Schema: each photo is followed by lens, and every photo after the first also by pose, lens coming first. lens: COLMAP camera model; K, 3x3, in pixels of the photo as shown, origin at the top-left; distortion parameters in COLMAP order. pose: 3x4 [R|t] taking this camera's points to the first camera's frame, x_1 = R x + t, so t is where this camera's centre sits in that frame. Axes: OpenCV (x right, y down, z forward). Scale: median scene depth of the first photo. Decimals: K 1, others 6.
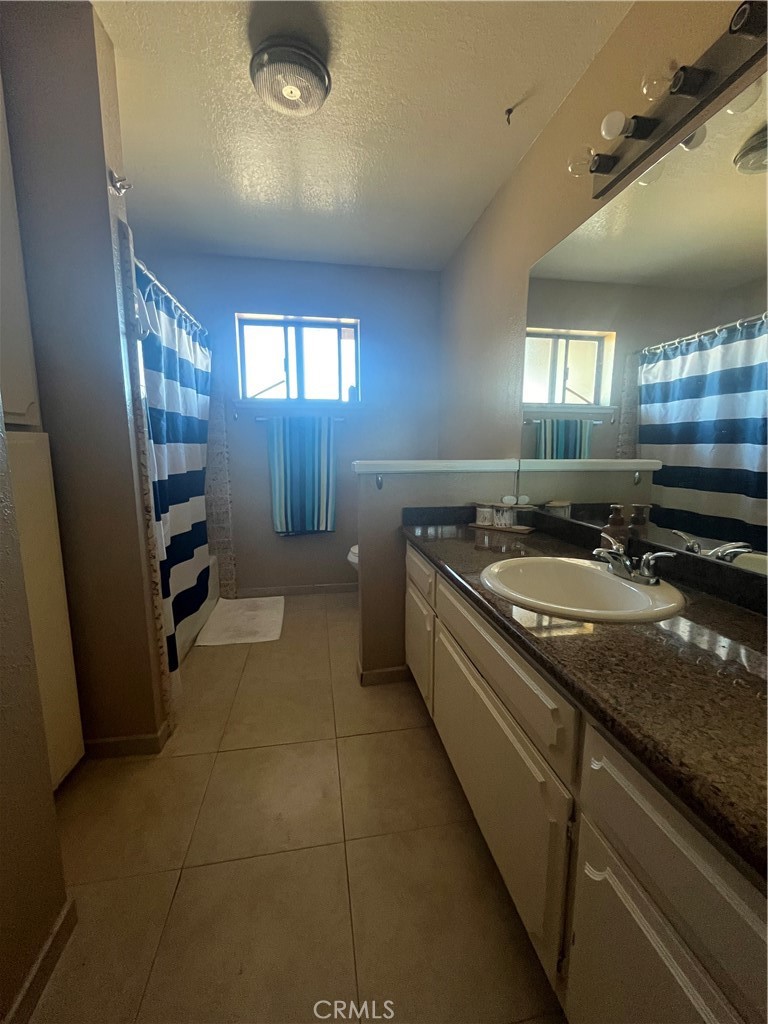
lens RADIAL K [[410.2, 0, 383.7], [0, 410.2, 507.9], [0, 0, 1]] dist [-0.009306, 0.000029]
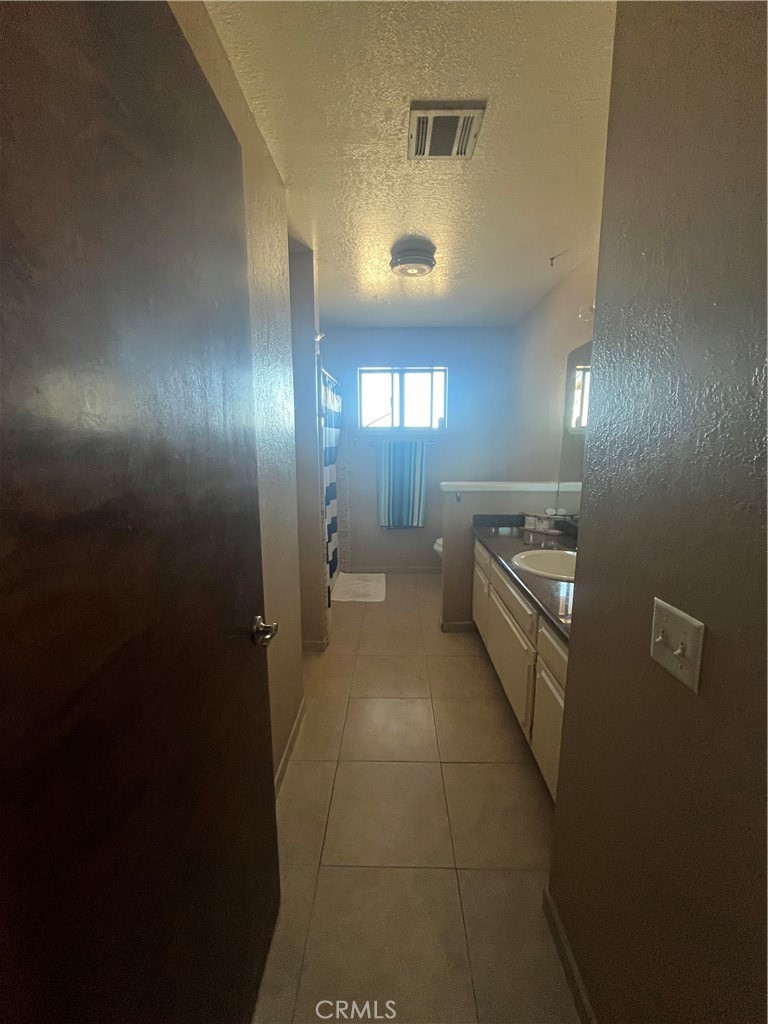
lens RADIAL K [[410.2, 0, 383.7], [0, 410.2, 507.9], [0, 0, 1]] dist [-0.009306, 0.000029]
pose [[0.979833, 0.032354, -0.197181, 0.017002], [-0.029179, 0.999394, 0.018986, -0.039501], [0.197676, -0.012849, 0.980183, -0.482815]]
